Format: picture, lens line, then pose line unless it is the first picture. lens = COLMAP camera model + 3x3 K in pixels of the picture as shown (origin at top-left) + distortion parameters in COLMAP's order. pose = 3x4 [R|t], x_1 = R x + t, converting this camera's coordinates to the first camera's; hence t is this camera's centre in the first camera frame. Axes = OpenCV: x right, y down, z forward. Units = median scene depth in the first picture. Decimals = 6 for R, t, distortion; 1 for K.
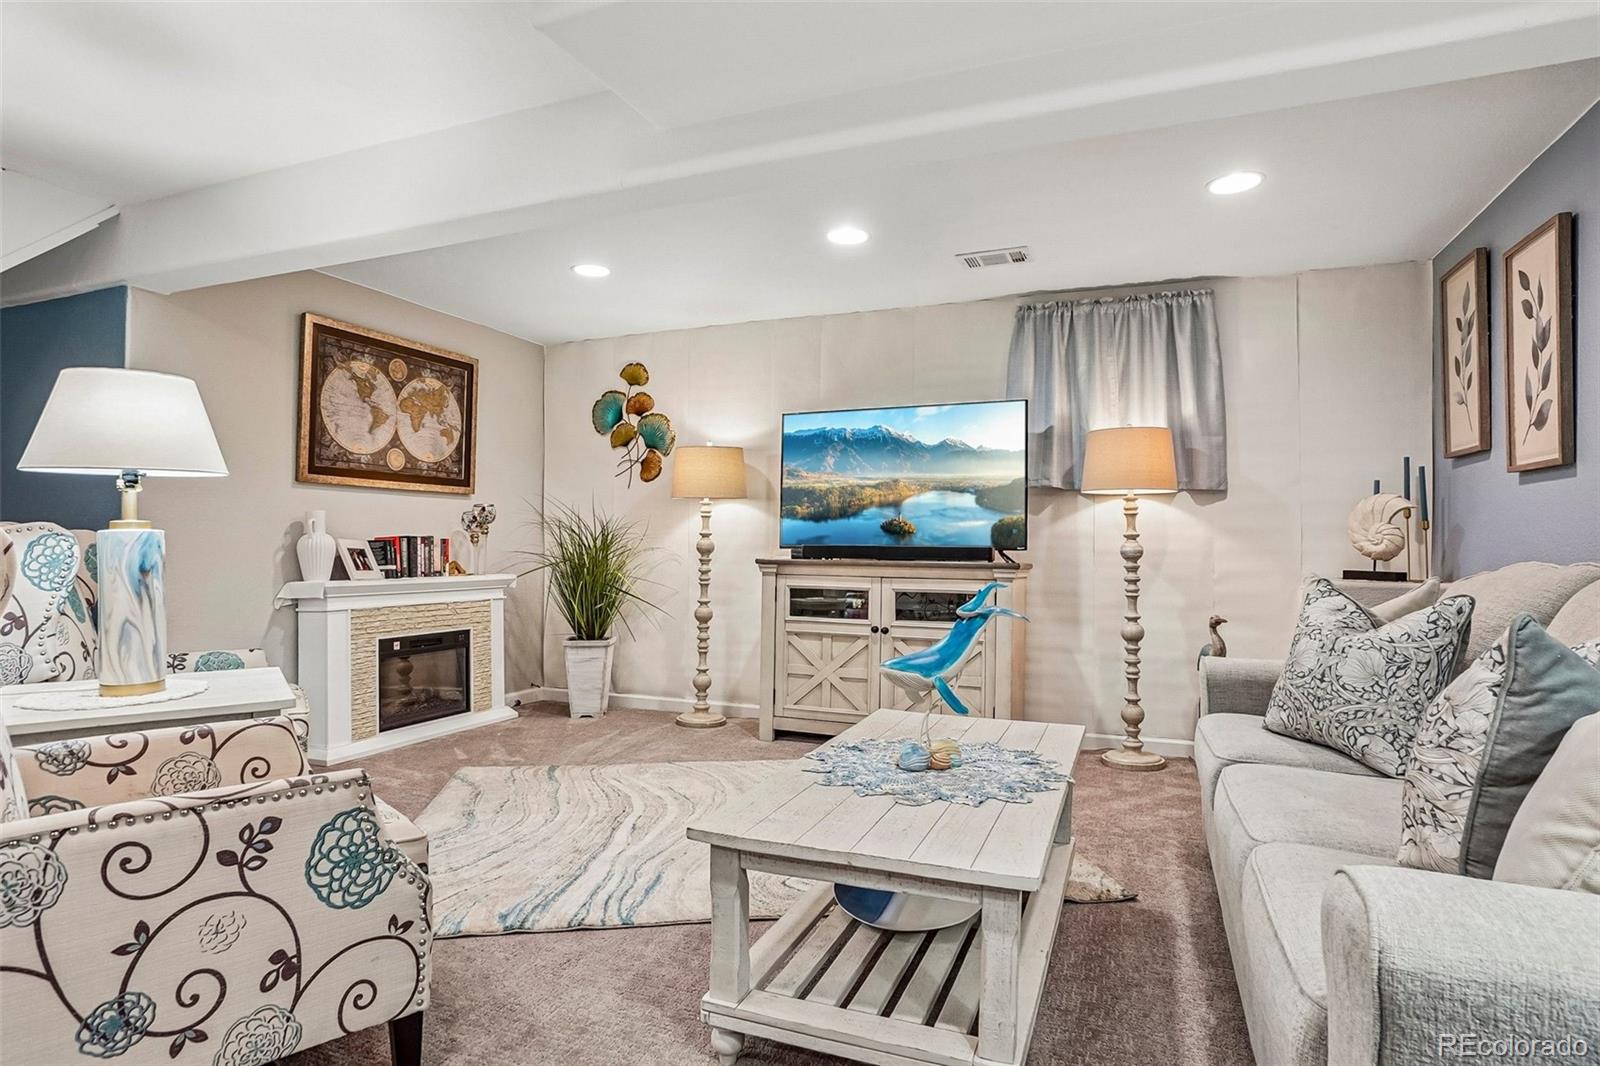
lens RADIAL K [[837.4, 0, 796.8], [0, 837.4, 534.7], [0, 0, 1]] dist [-0.019783, 0.003094]
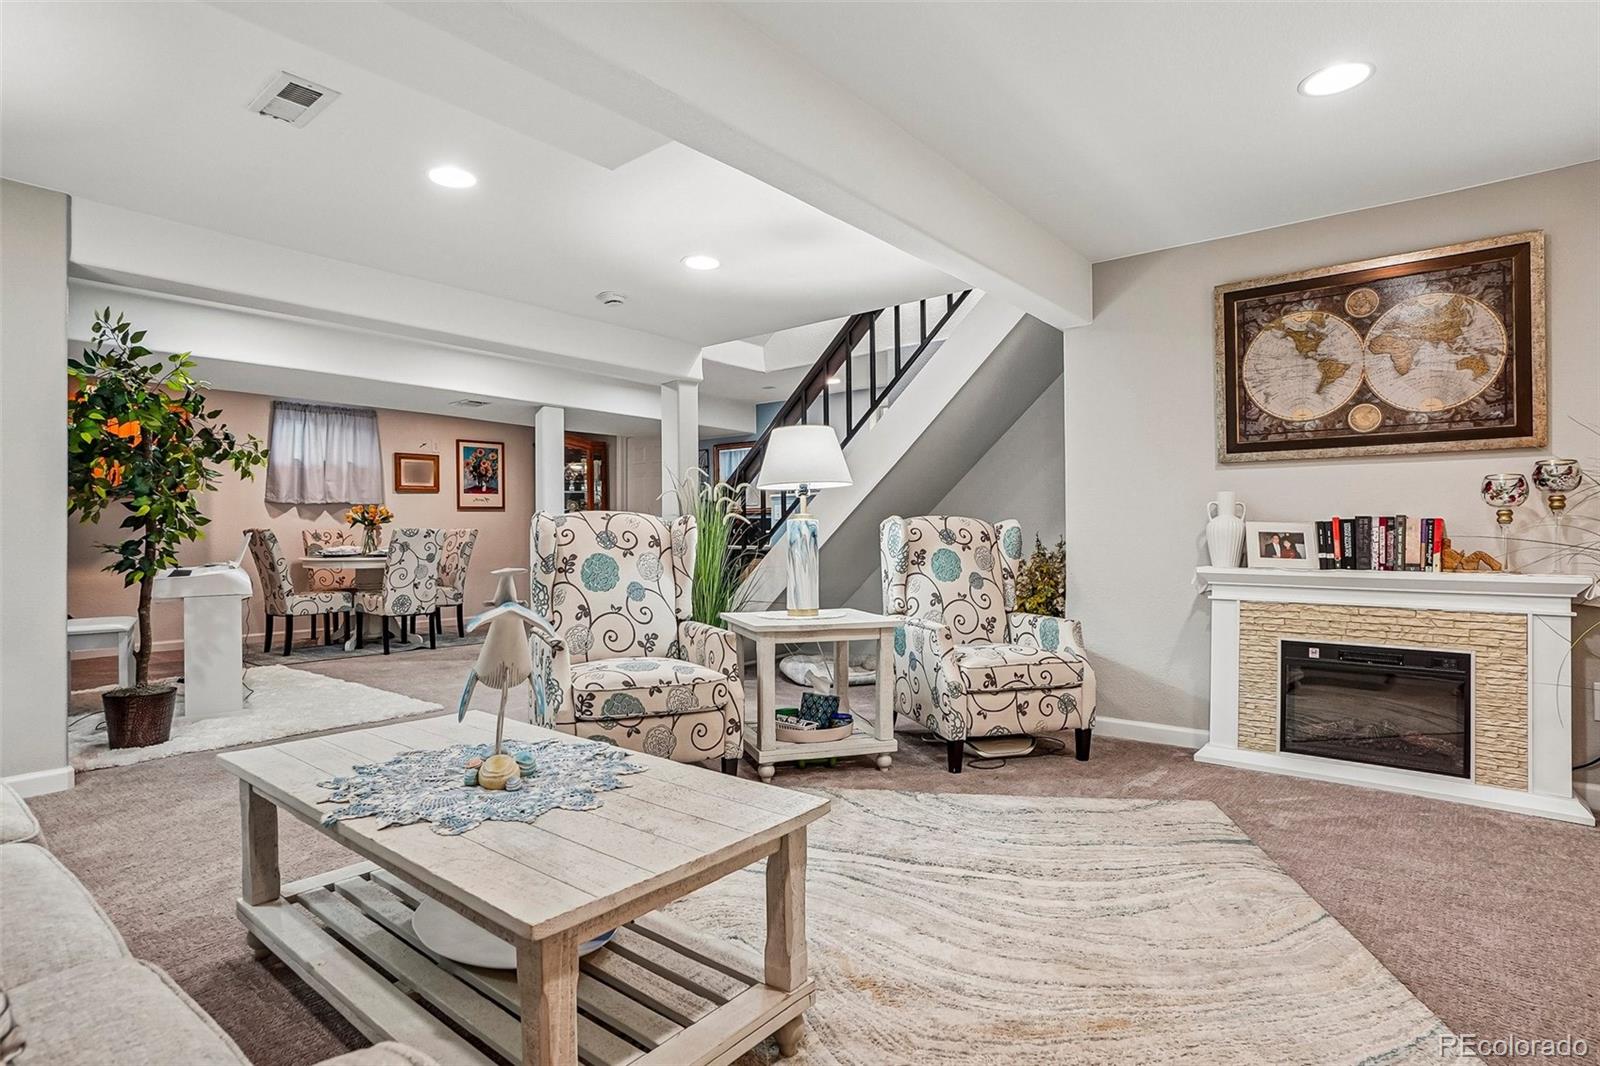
lens RADIAL K [[837.4, 0, 799.1], [0, 837.4, 534.4], [0, 0, 1]] dist [-0.019783, 0.003094]
pose [[-0.281670, -0.004288, -0.959502, 0.424752], [0.011249, 0.999907, -0.007770, 0.018816], [0.959445, -0.012983, -0.281596, 0.738583]]
